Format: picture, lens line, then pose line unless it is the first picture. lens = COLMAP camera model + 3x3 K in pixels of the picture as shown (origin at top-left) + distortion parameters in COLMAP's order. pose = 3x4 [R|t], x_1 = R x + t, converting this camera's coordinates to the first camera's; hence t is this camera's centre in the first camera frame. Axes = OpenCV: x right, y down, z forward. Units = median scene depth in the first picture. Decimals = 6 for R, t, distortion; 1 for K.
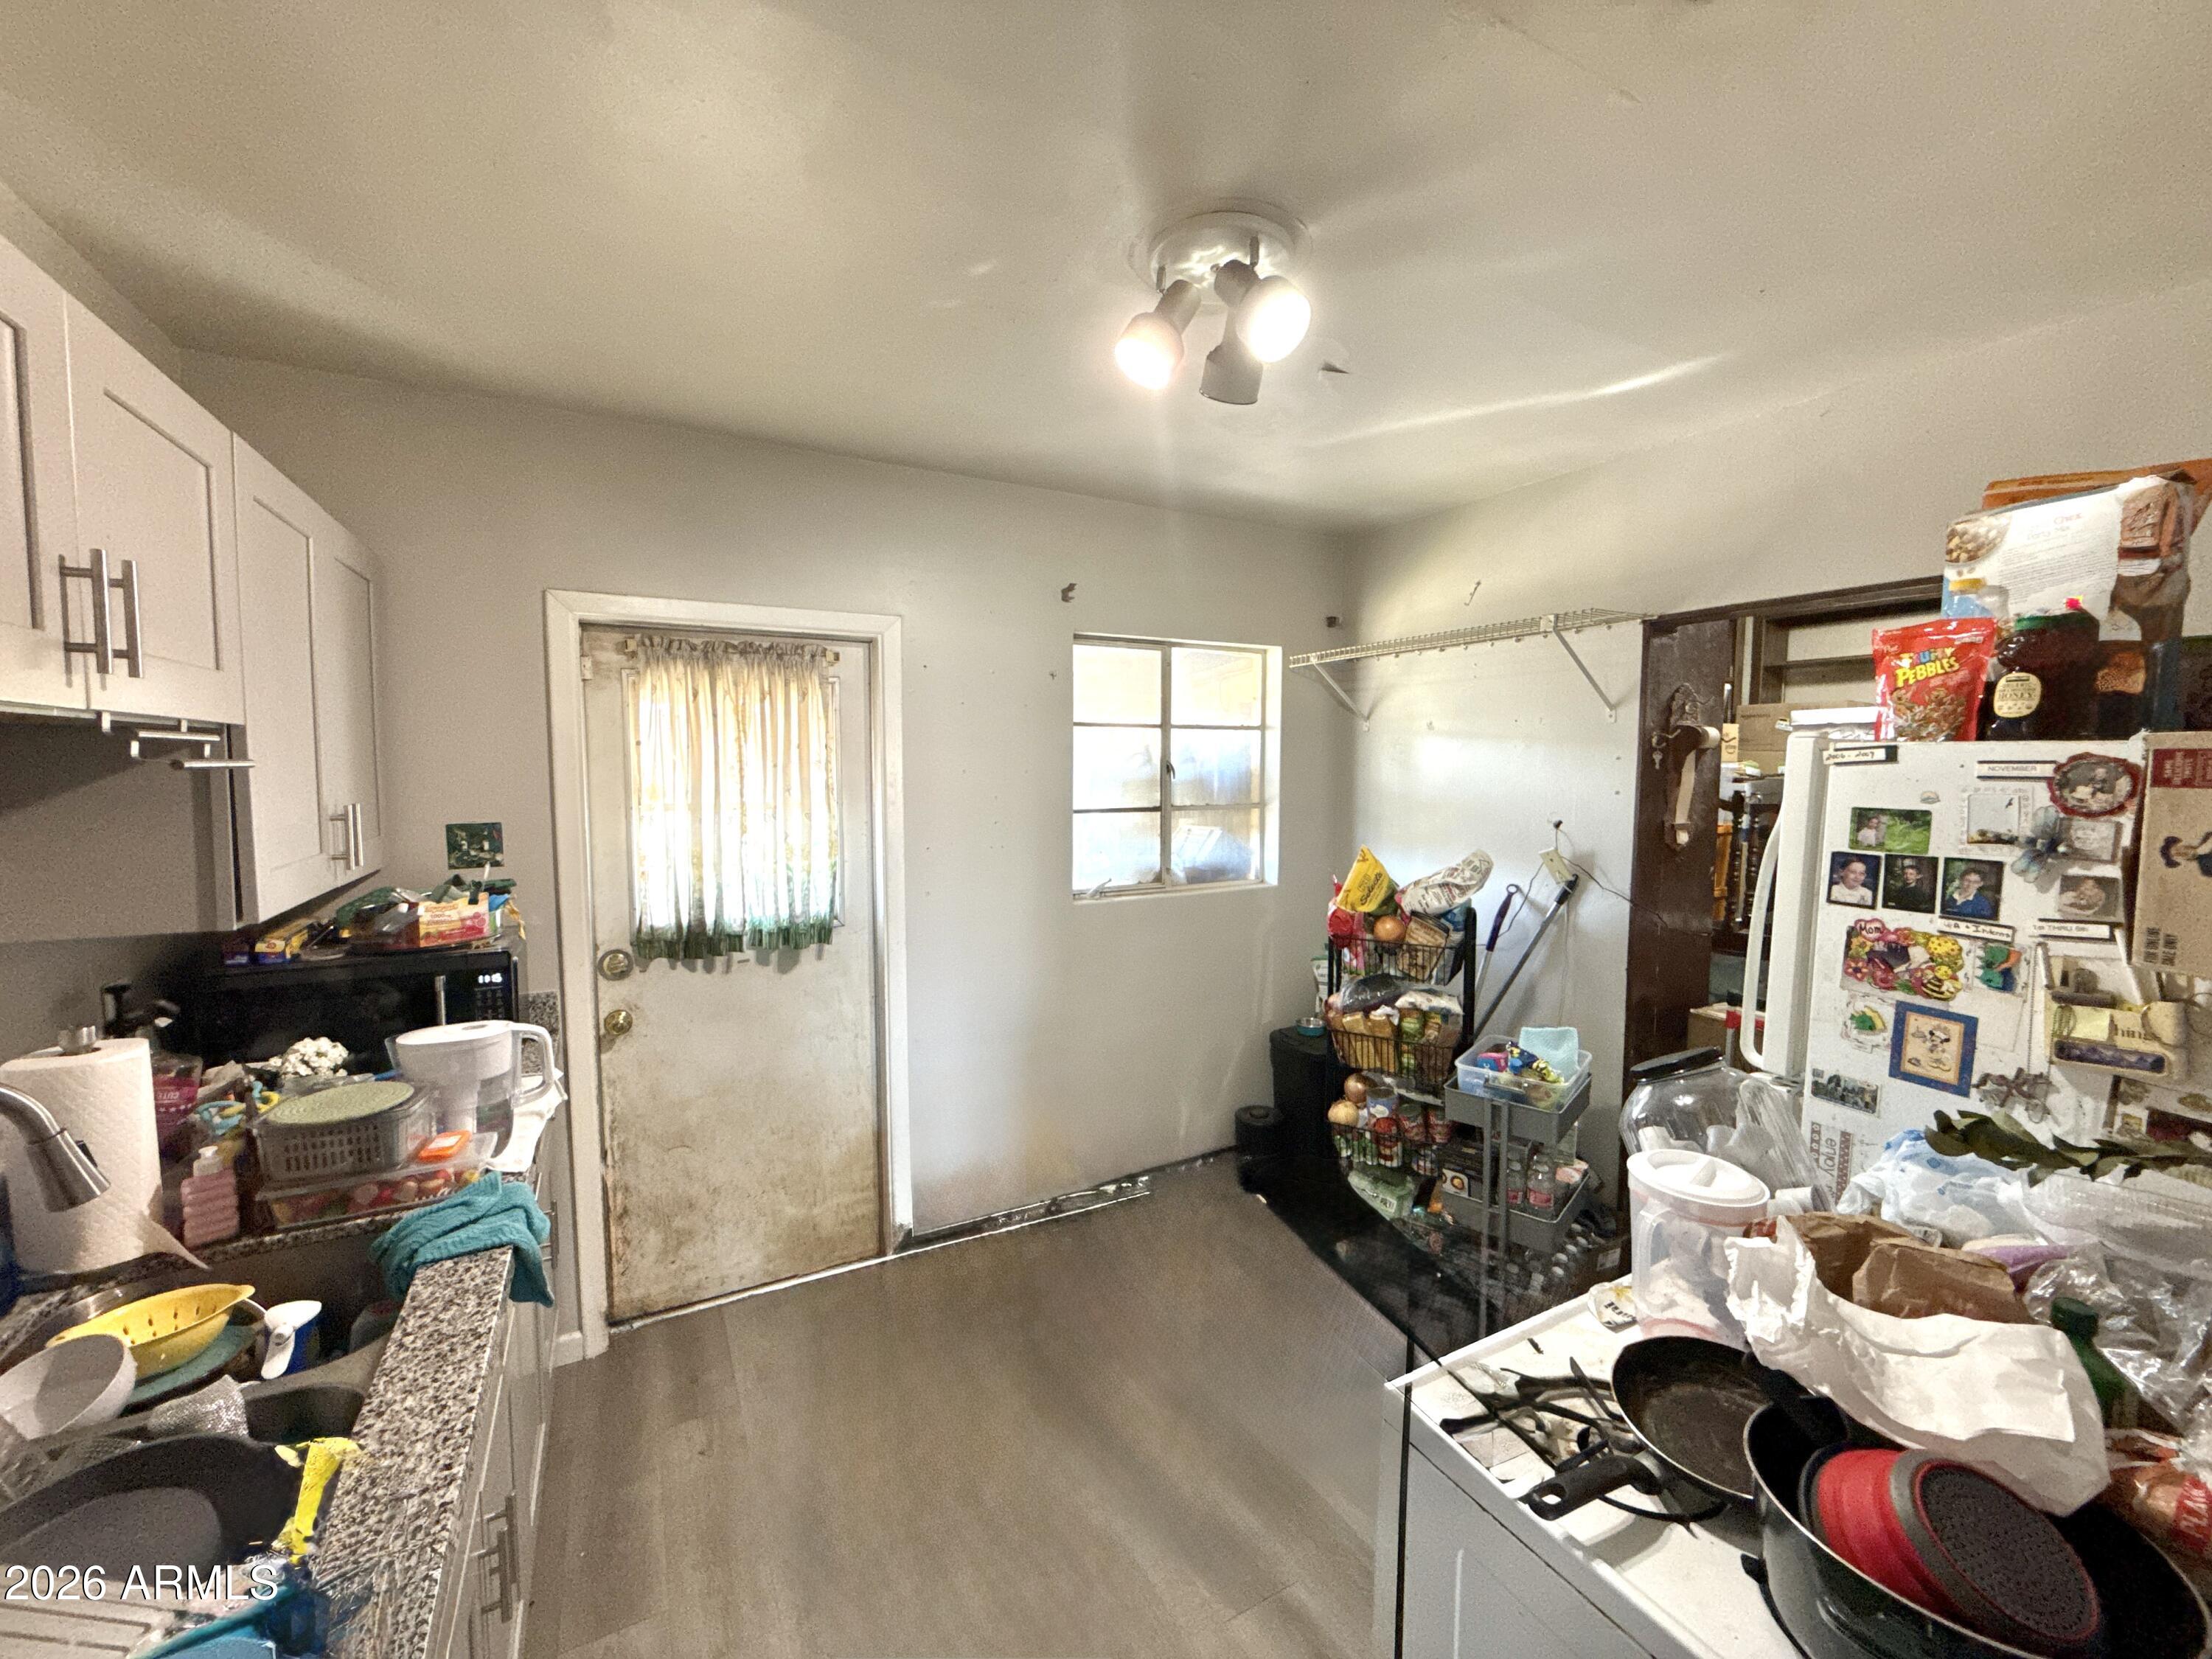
lens RADIAL K [[878.0, 0, 1094.9], [0, 878.0, 827.0], [0, 0, 1]] dist [-0.002967, -0.000016]
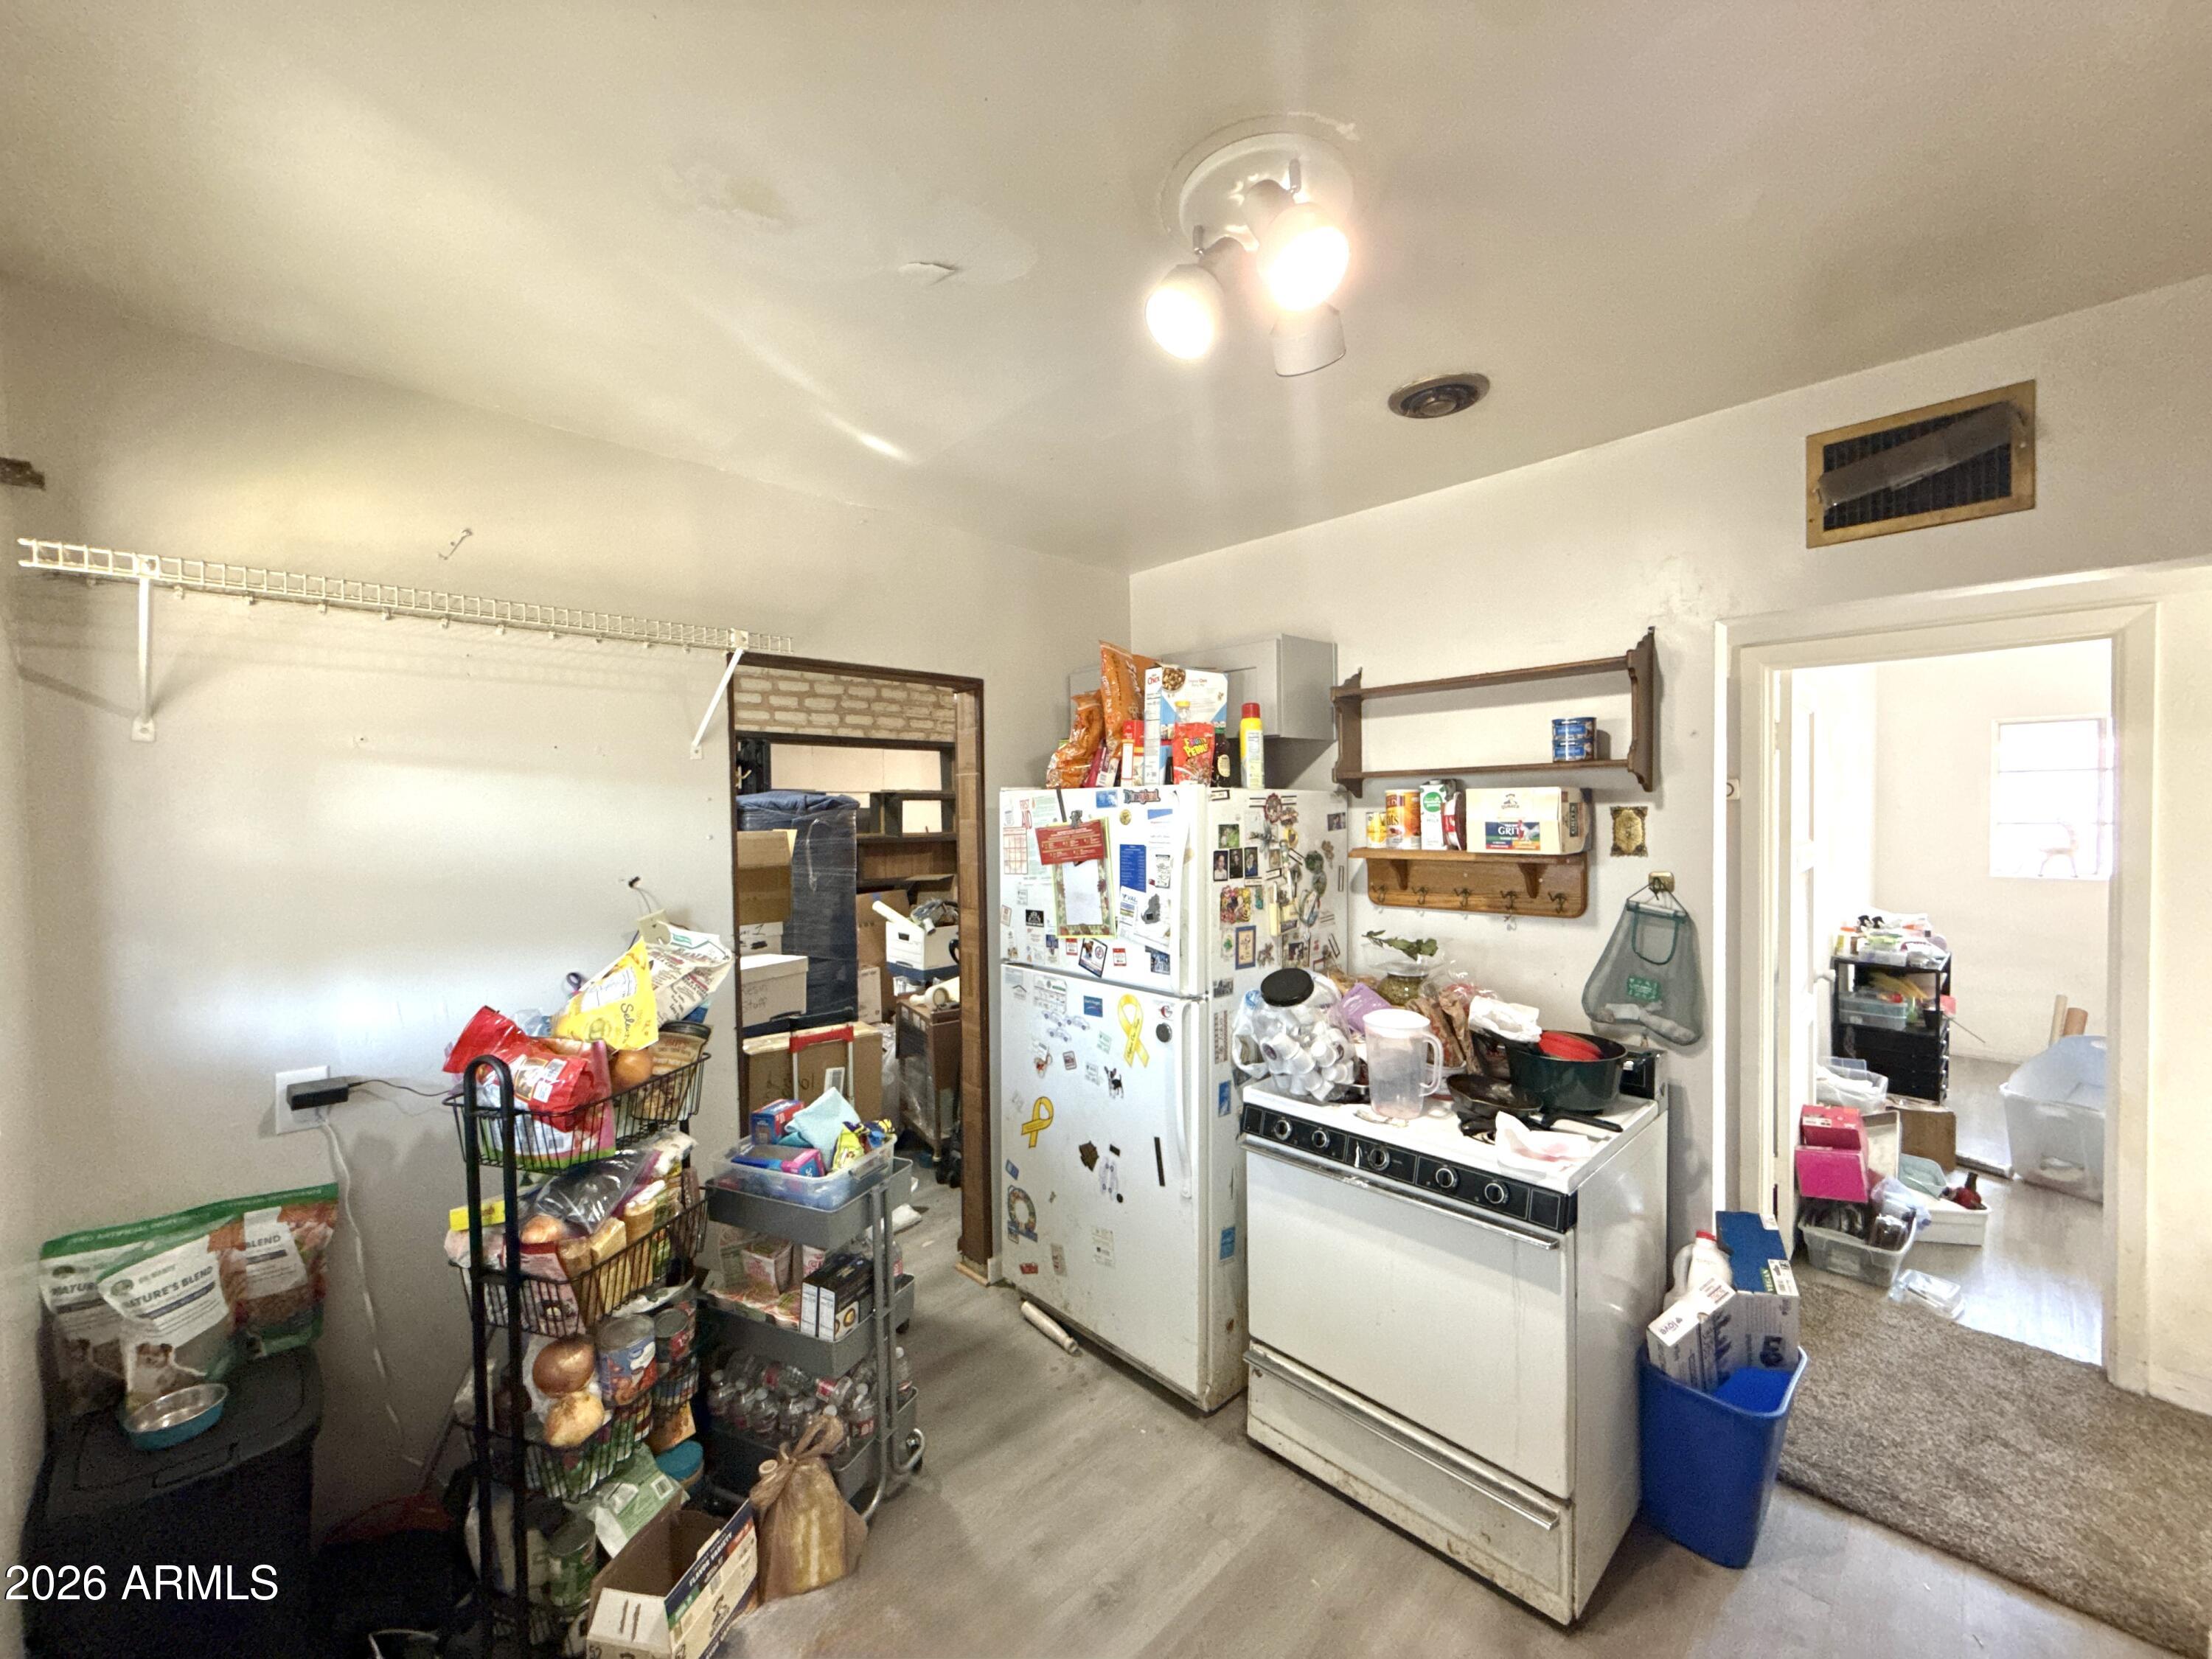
lens RADIAL K [[878.0, 0, 1110.4], [0, 878.0, 825.0], [0, 0, 1]] dist [-0.002967, -0.000016]
pose [[-0.287383, -0.018279, 0.957641, -0.783861], [0.078751, 0.995982, 0.042644, -0.118121], [-0.954573, 0.087671, -0.284789, 1.778551]]
